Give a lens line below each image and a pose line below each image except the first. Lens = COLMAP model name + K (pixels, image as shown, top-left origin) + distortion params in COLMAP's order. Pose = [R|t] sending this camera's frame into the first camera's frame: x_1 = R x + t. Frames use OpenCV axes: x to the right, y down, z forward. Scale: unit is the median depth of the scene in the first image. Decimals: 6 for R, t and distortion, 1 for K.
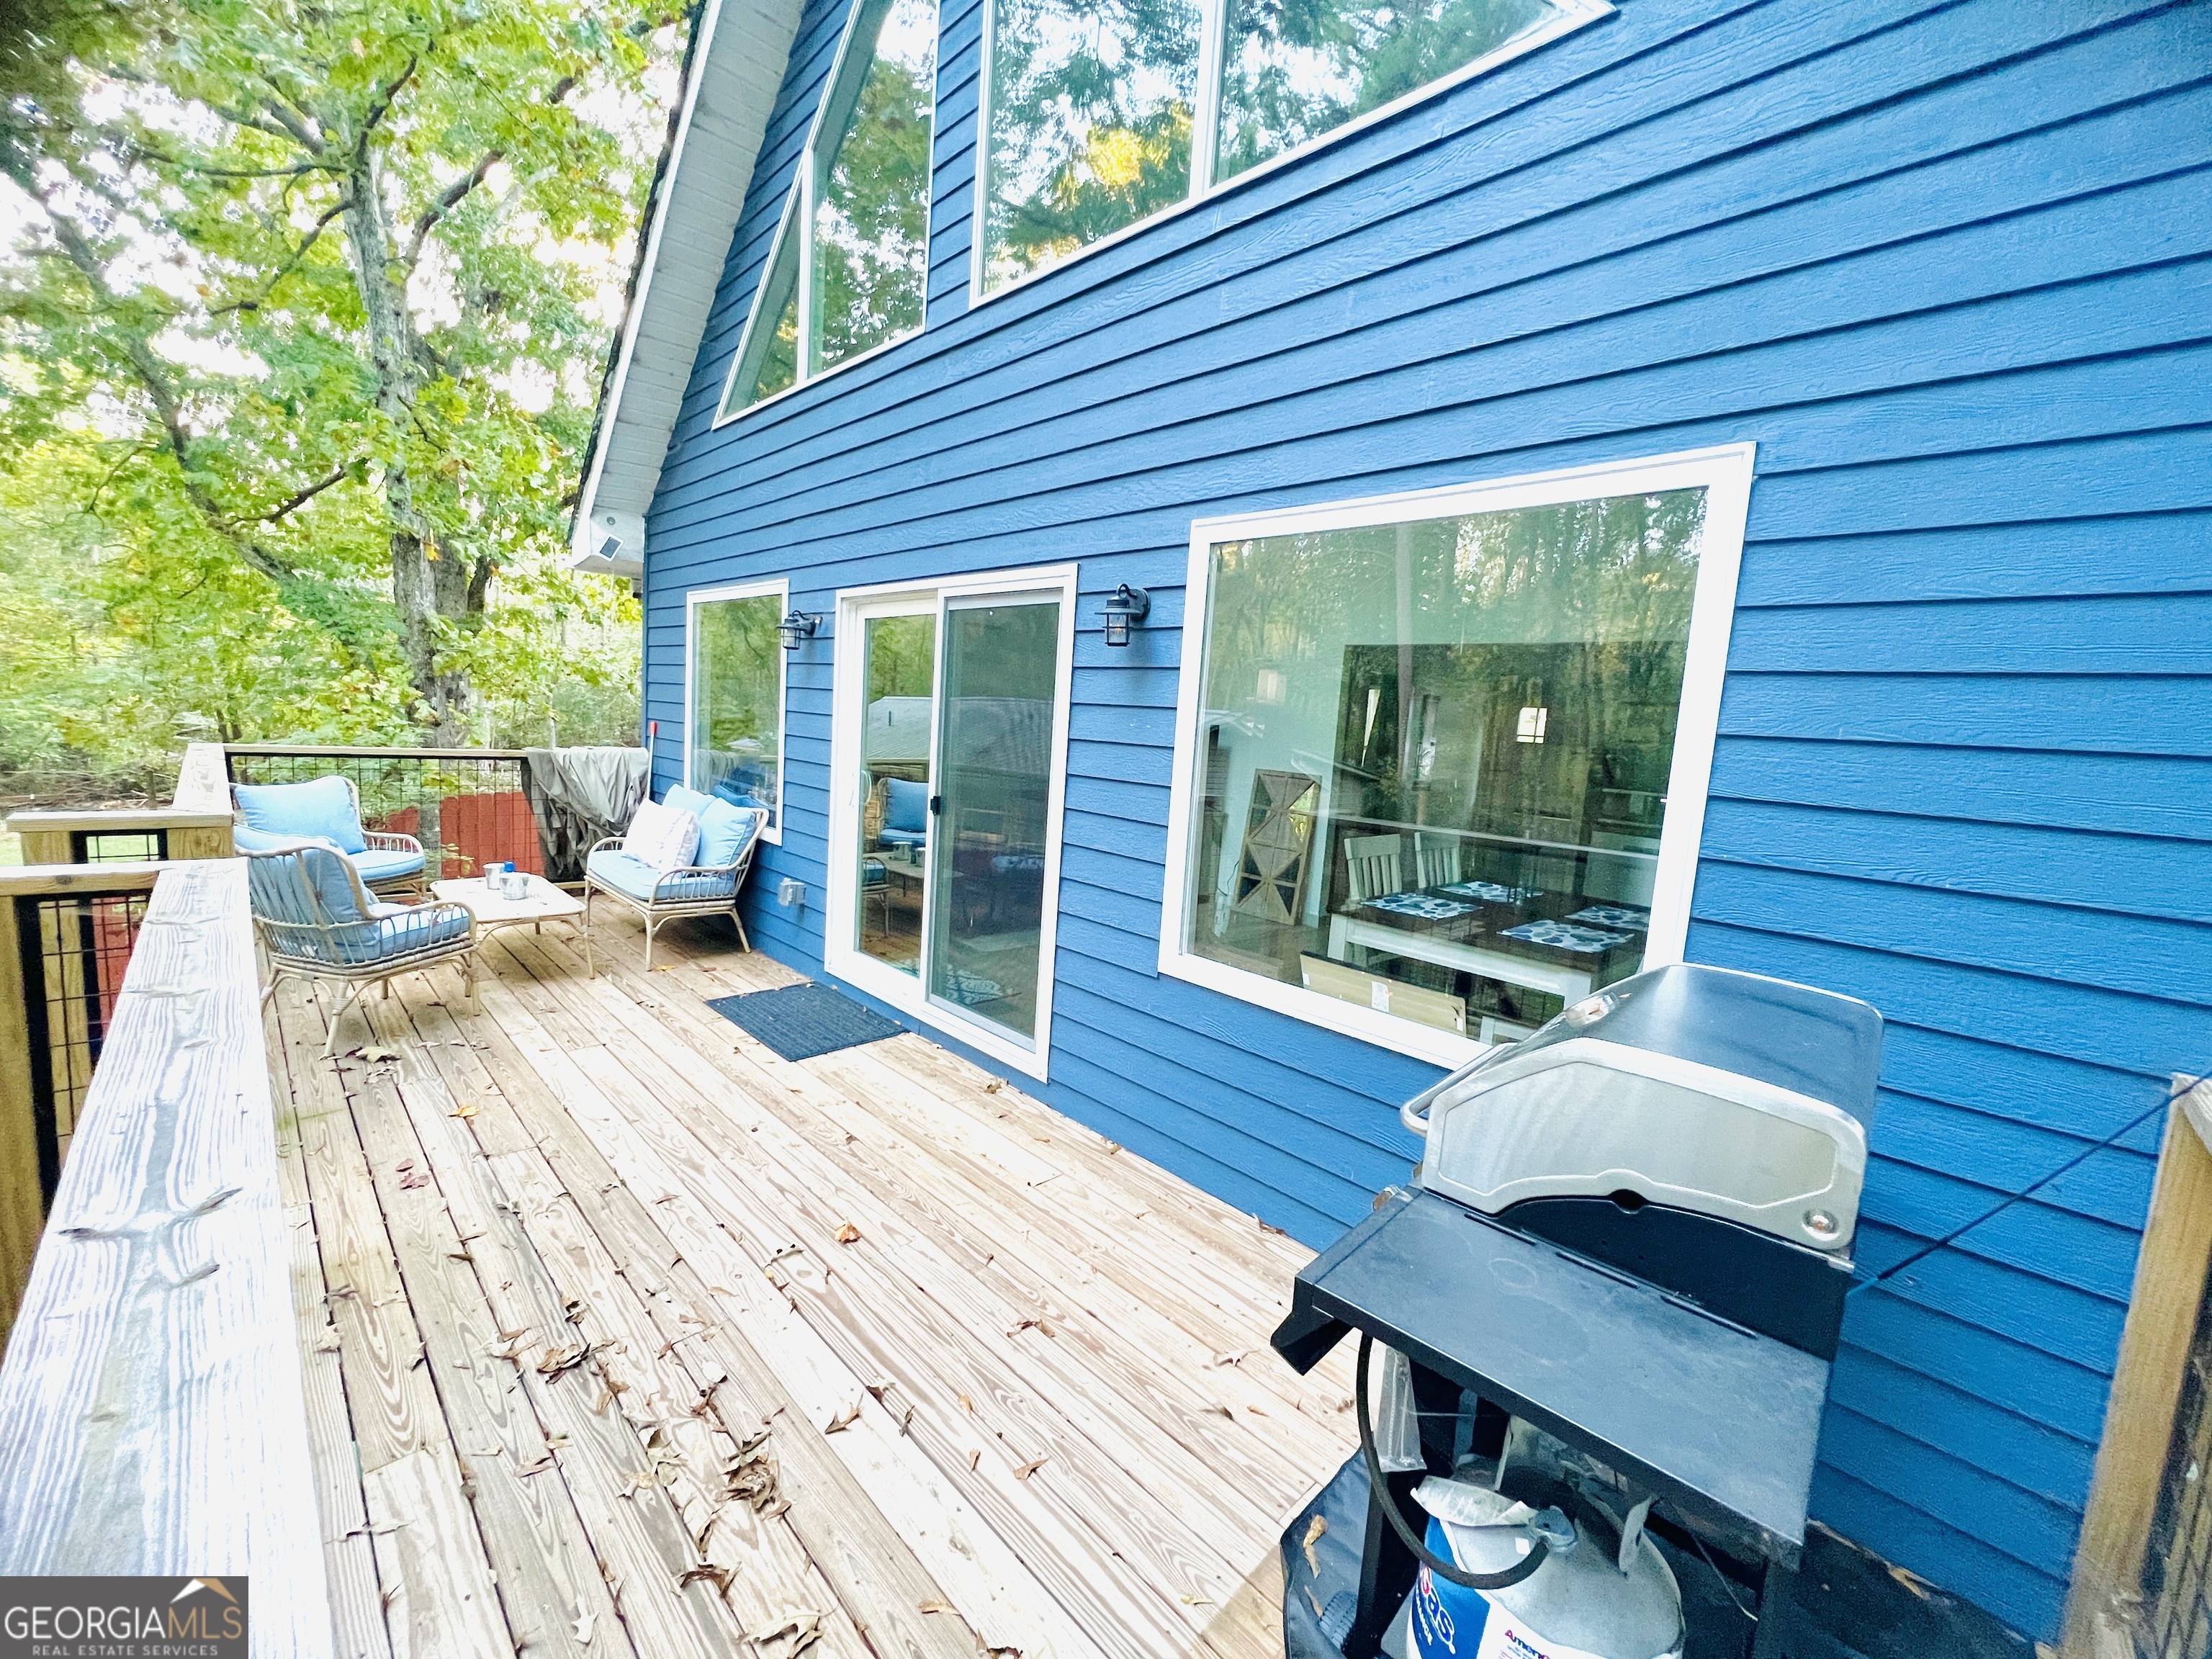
lens RADIAL K [[890.4, 0, 1101.7], [0, 890.4, 832.6], [0, 0, 1]] dist [-0.000160, 0.000023]
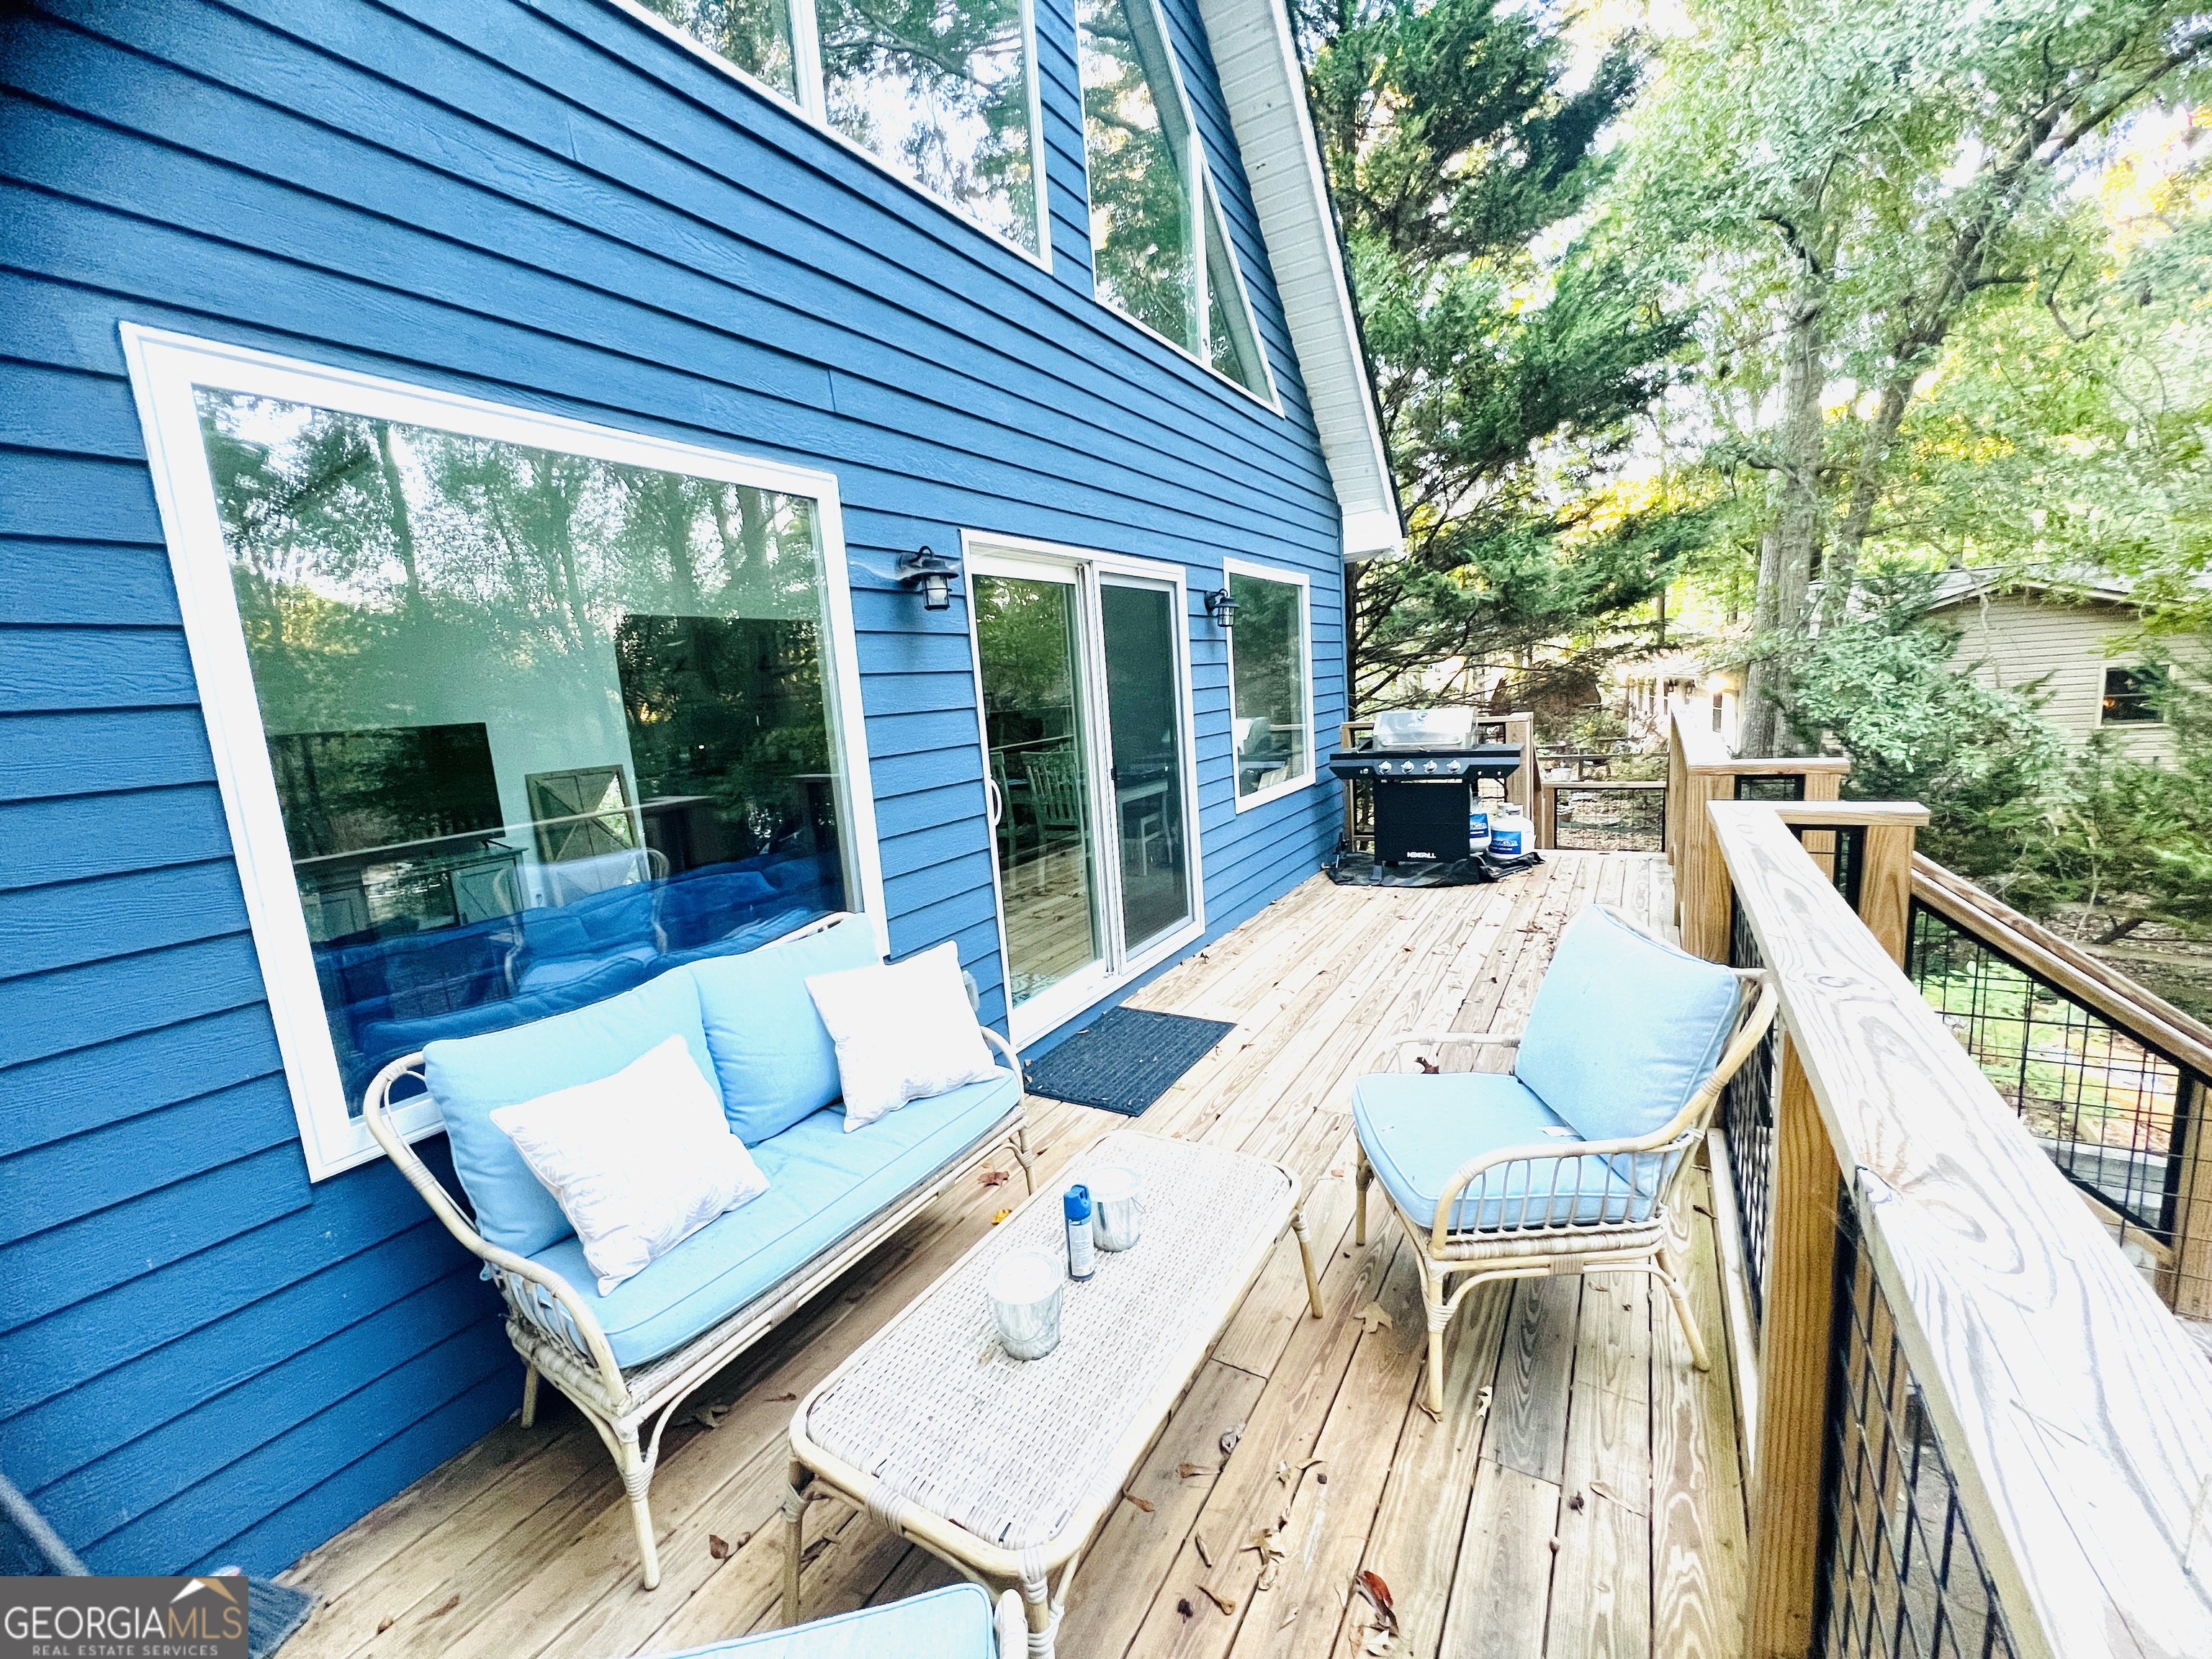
lens RADIAL K [[890.4, 0, 1103.6], [0, 890.4, 826.0], [0, 0, 1]] dist [-0.000160, 0.000023]
pose [[-0.254809, -0.201697, 0.945722, -1.291824], [0.168403, 0.953804, 0.248794, -0.255387], [-0.952215, 0.222657, -0.209071, 1.365457]]
